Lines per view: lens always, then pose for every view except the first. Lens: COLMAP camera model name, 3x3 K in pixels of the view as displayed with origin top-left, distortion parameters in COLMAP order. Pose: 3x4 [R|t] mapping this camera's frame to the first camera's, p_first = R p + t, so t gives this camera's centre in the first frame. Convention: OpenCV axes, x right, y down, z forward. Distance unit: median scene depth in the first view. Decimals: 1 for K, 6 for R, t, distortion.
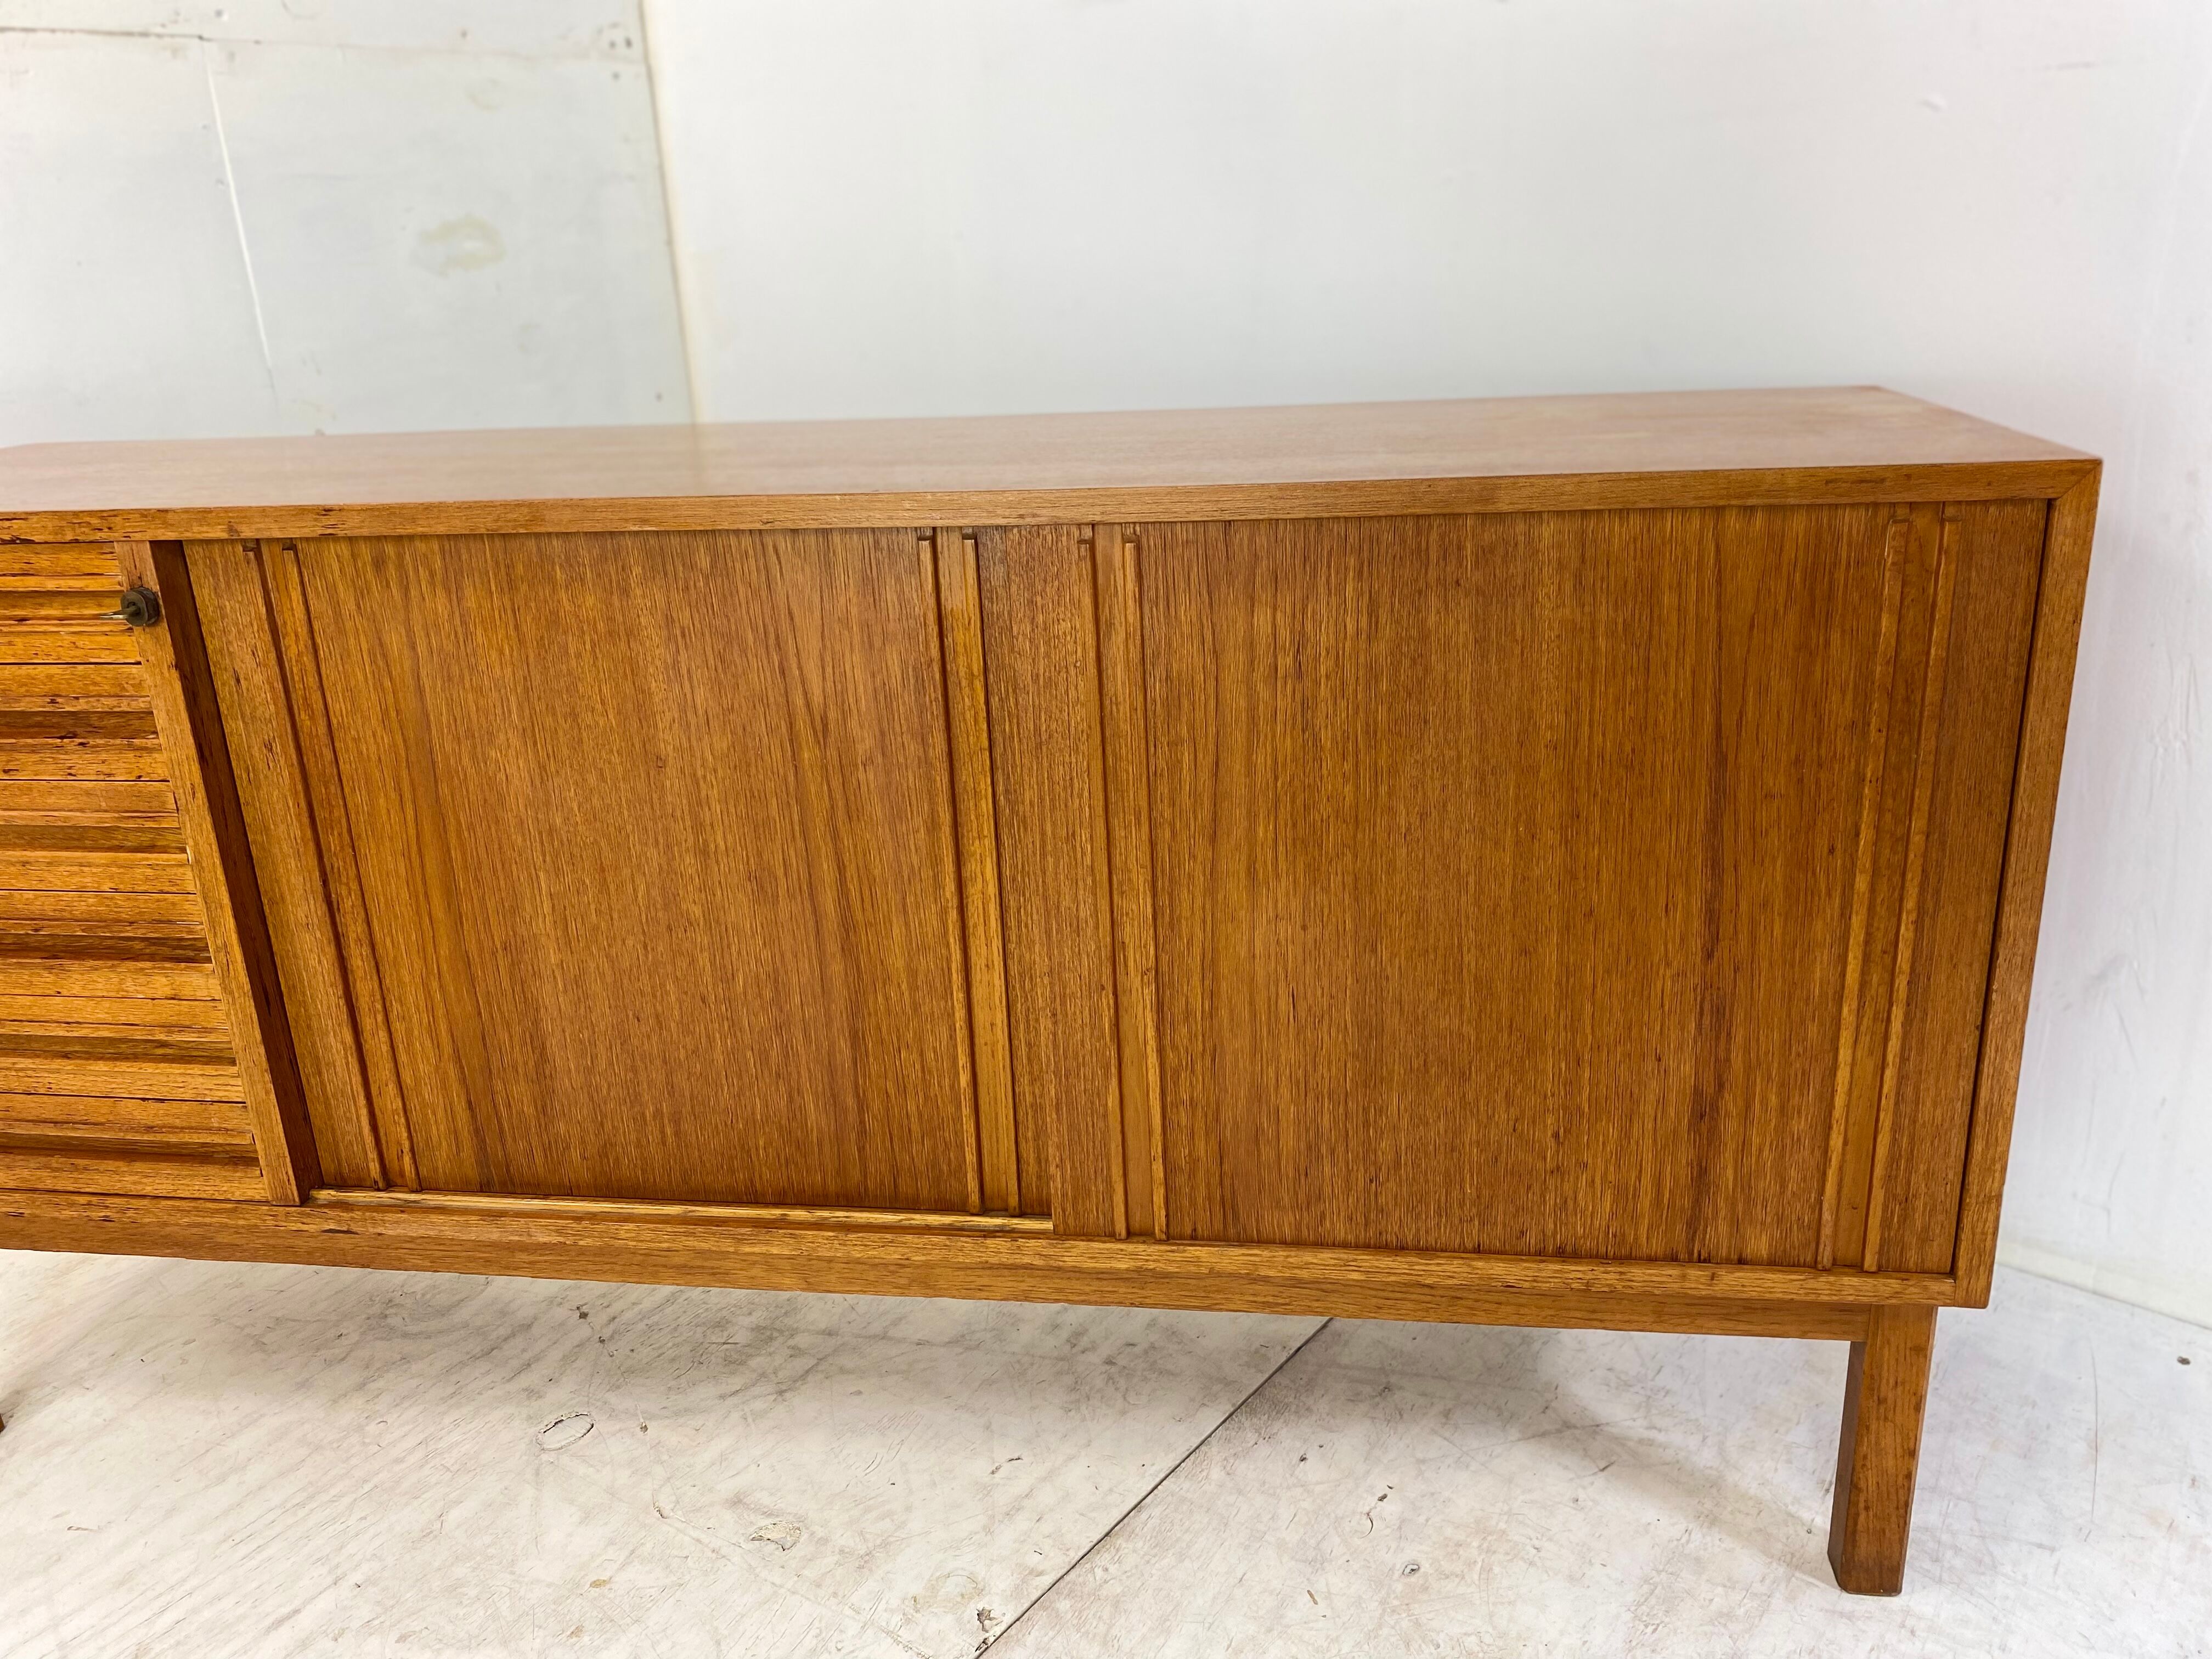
lens RADIAL K [[1725.8, 0, 1103.6], [0, 1725.8, 806.6], [0, 0, 1]] dist [0.009200, -0.013462]
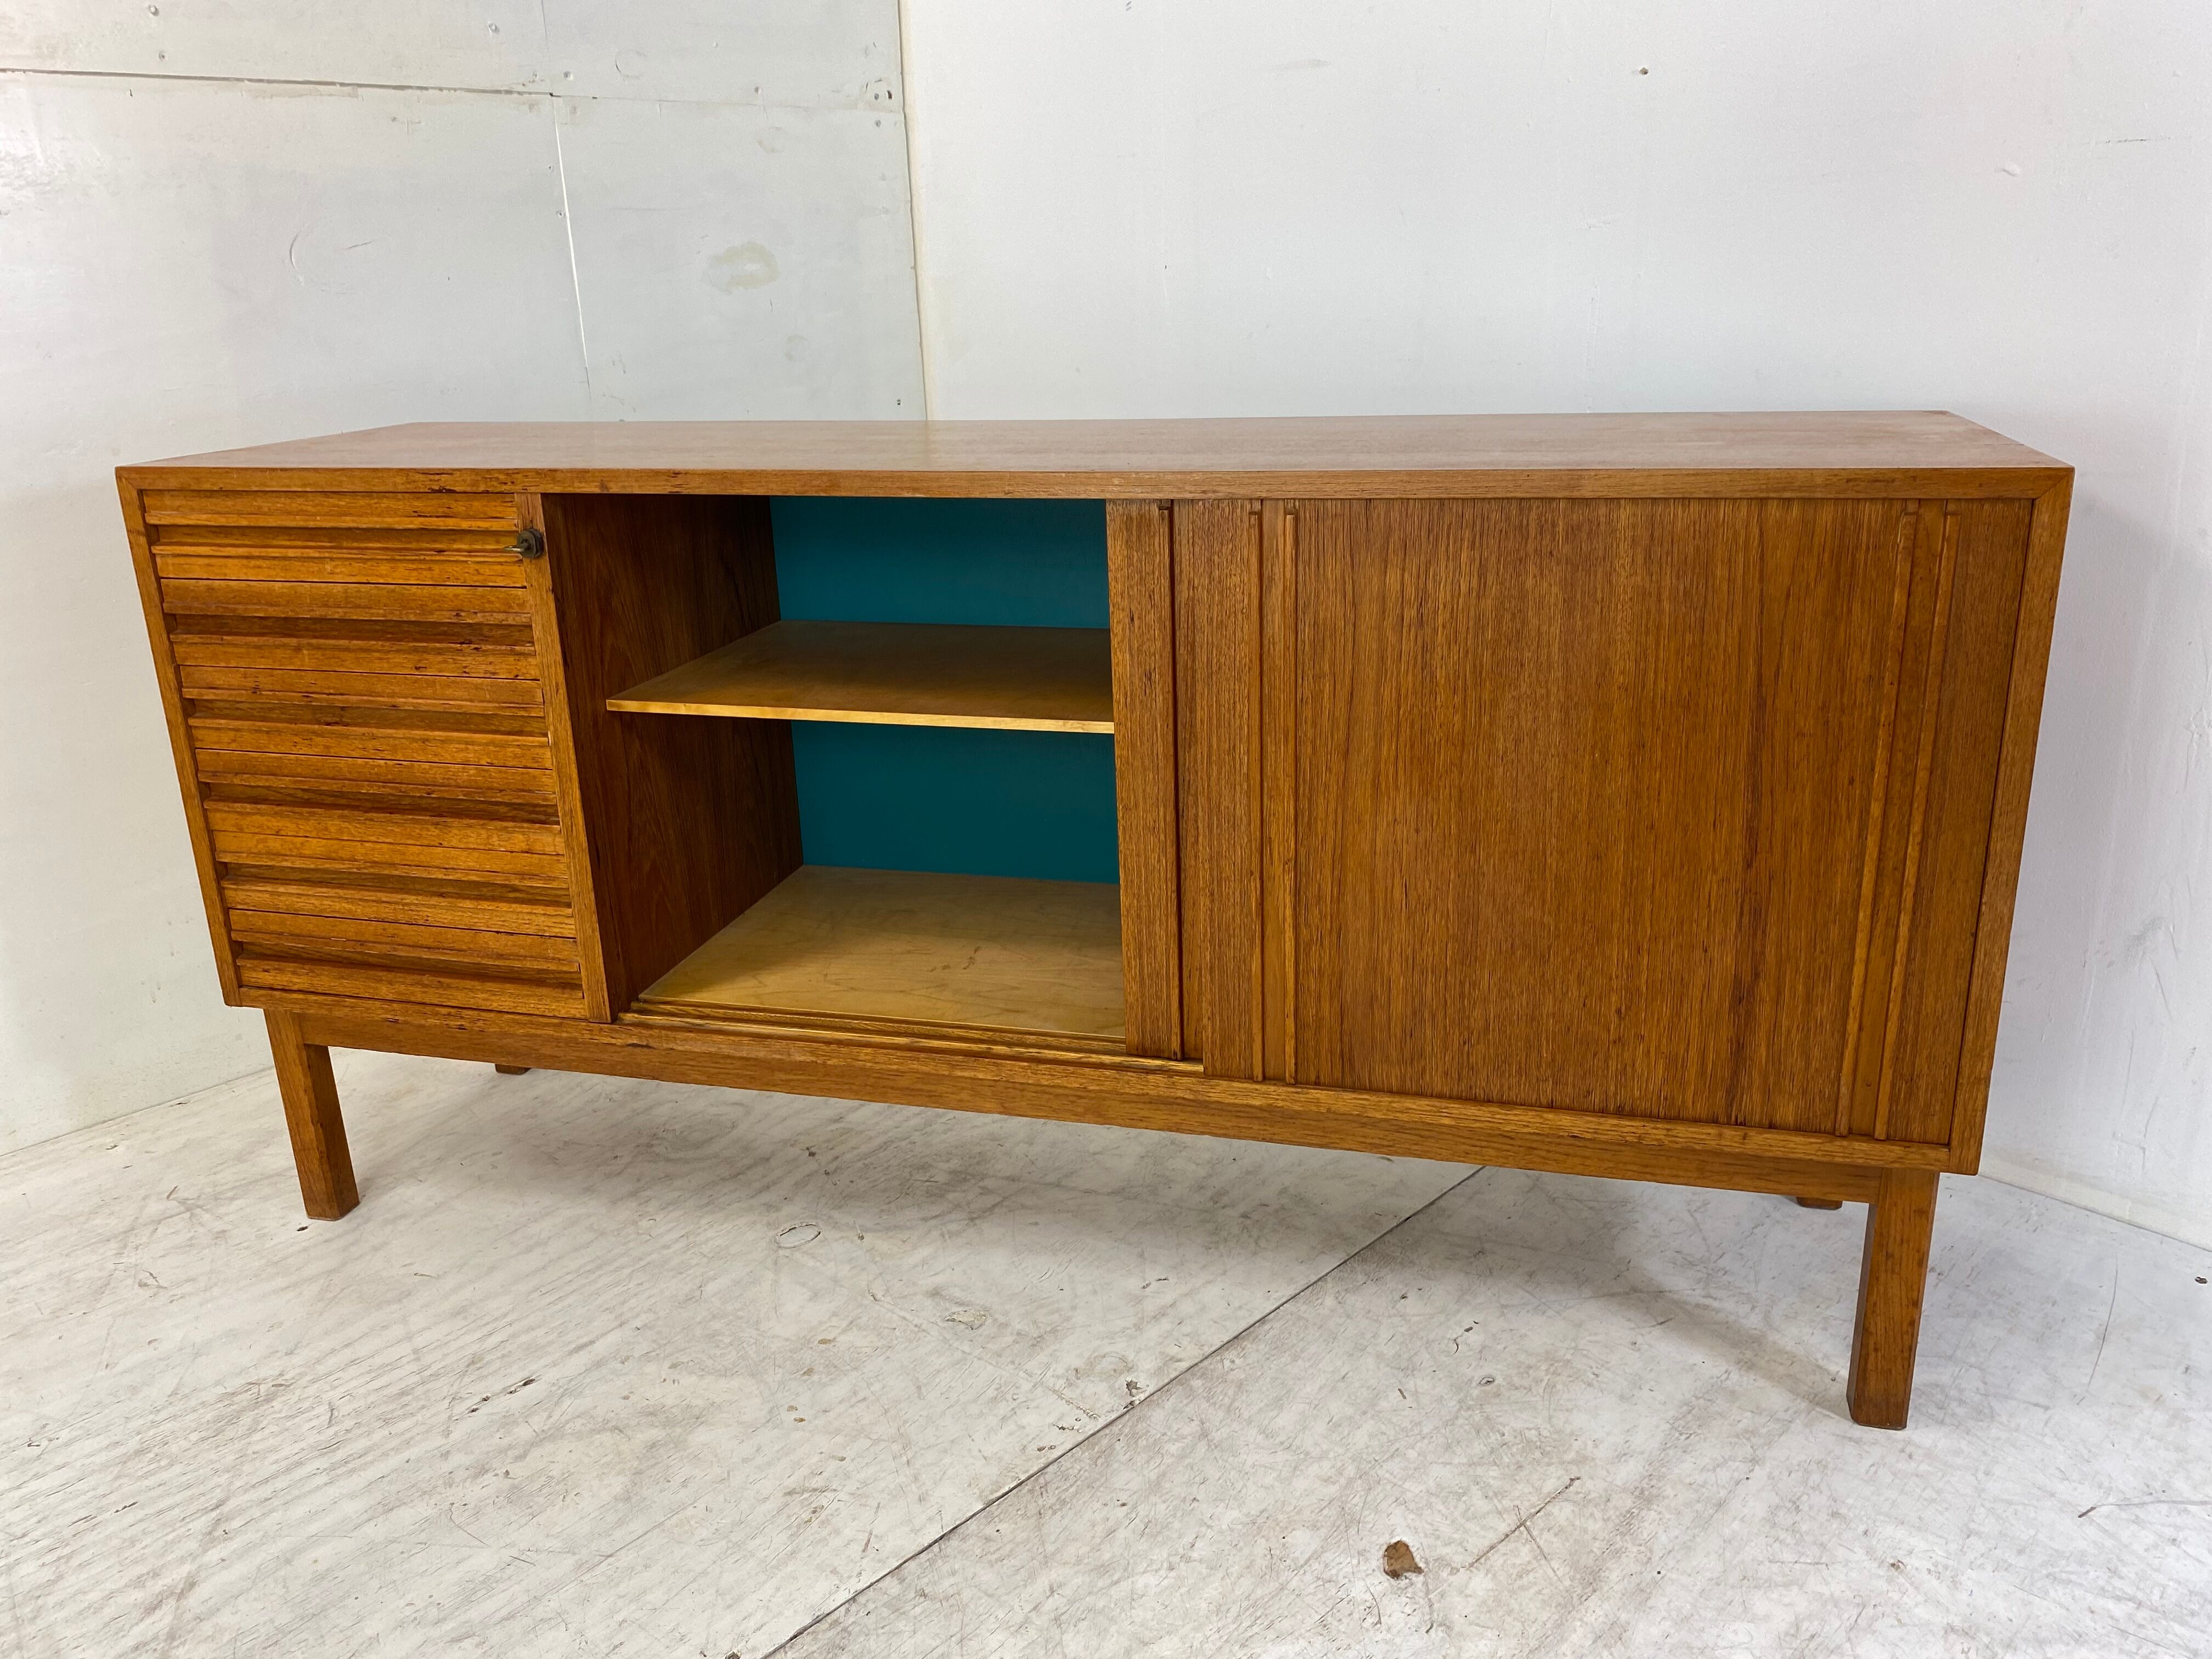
lens RADIAL K [[1723.8, 0, 1094.3], [0, 1723.8, 806.7], [0, 0, 1]] dist [-0.006691, 0.014645]
pose [[0.993313, 0.049177, -0.104451, 0.012701], [-0.050352, 0.998694, -0.008639, 0.070555], [0.103890, 0.013841, 0.994492, -0.241052]]
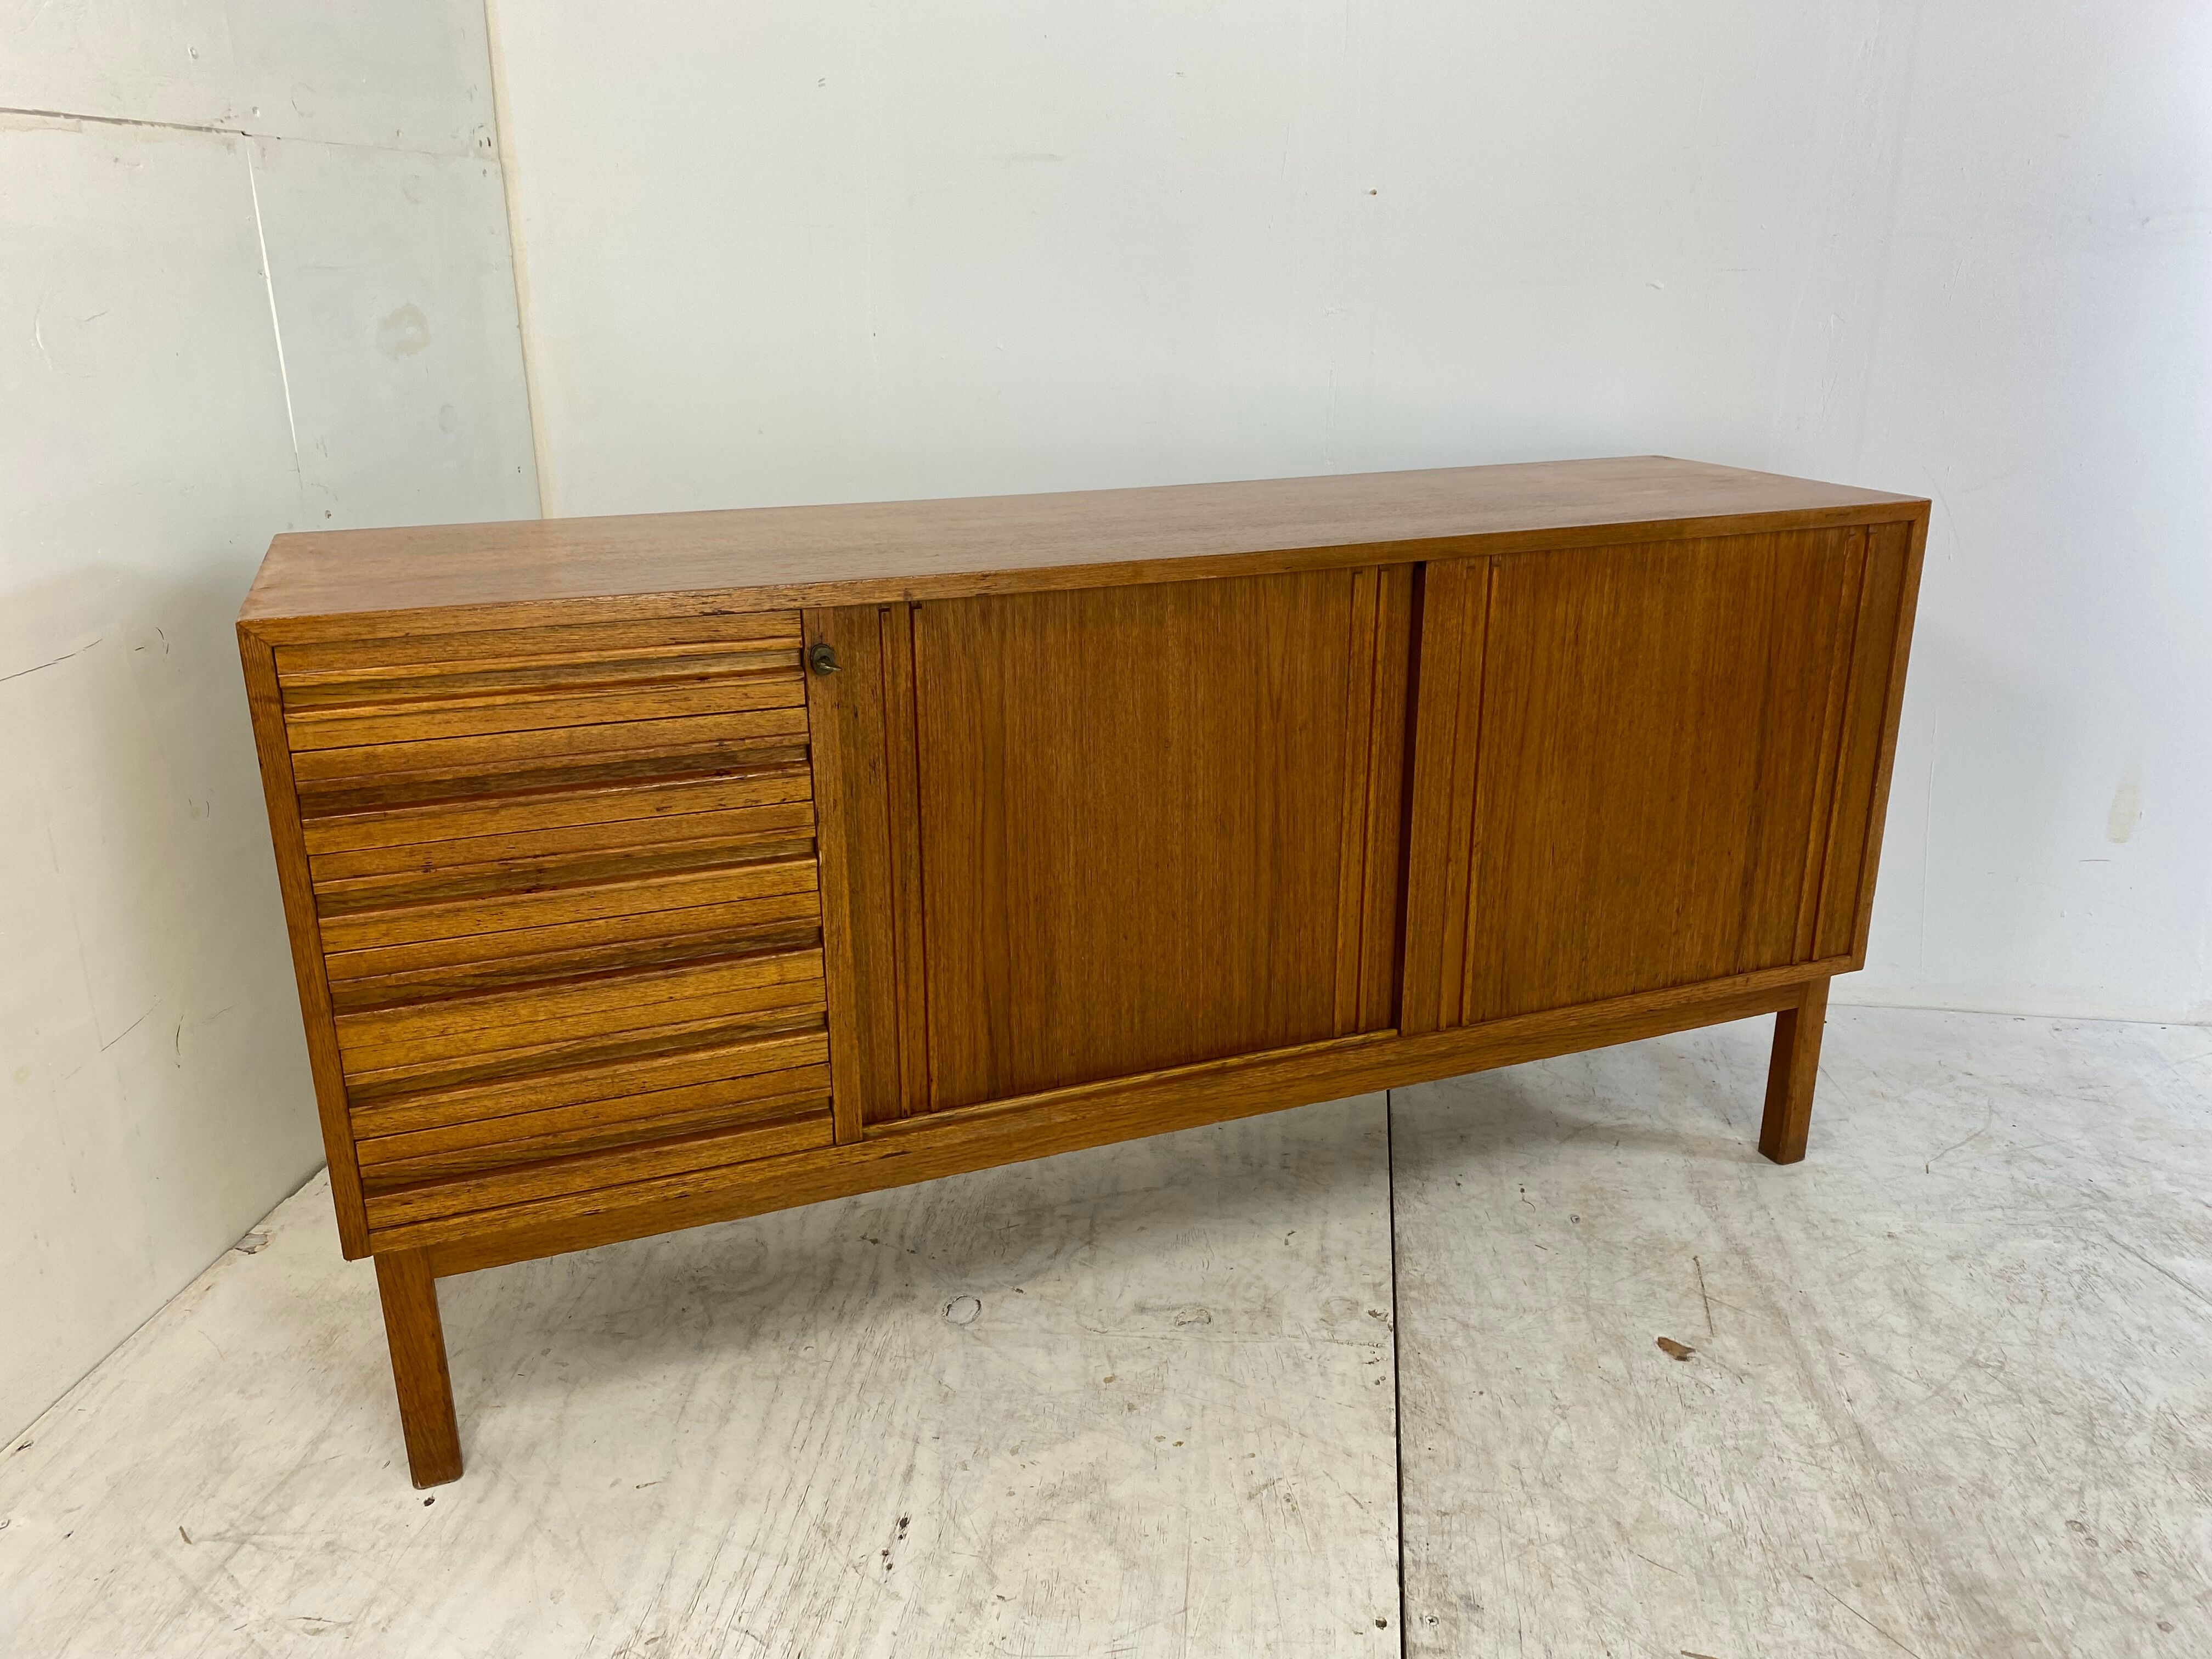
lens RADIAL K [[1712.0, 0, 1090.8], [0, 1712.0, 800.9], [0, 0, 1]] dist [0.019631, -0.027159]
pose [[0.866376, -0.113375, 0.486352, -0.964654], [0.124906, 0.992130, 0.008774, 0.000570], [-0.483519, 0.053146, 0.873719, -0.167389]]
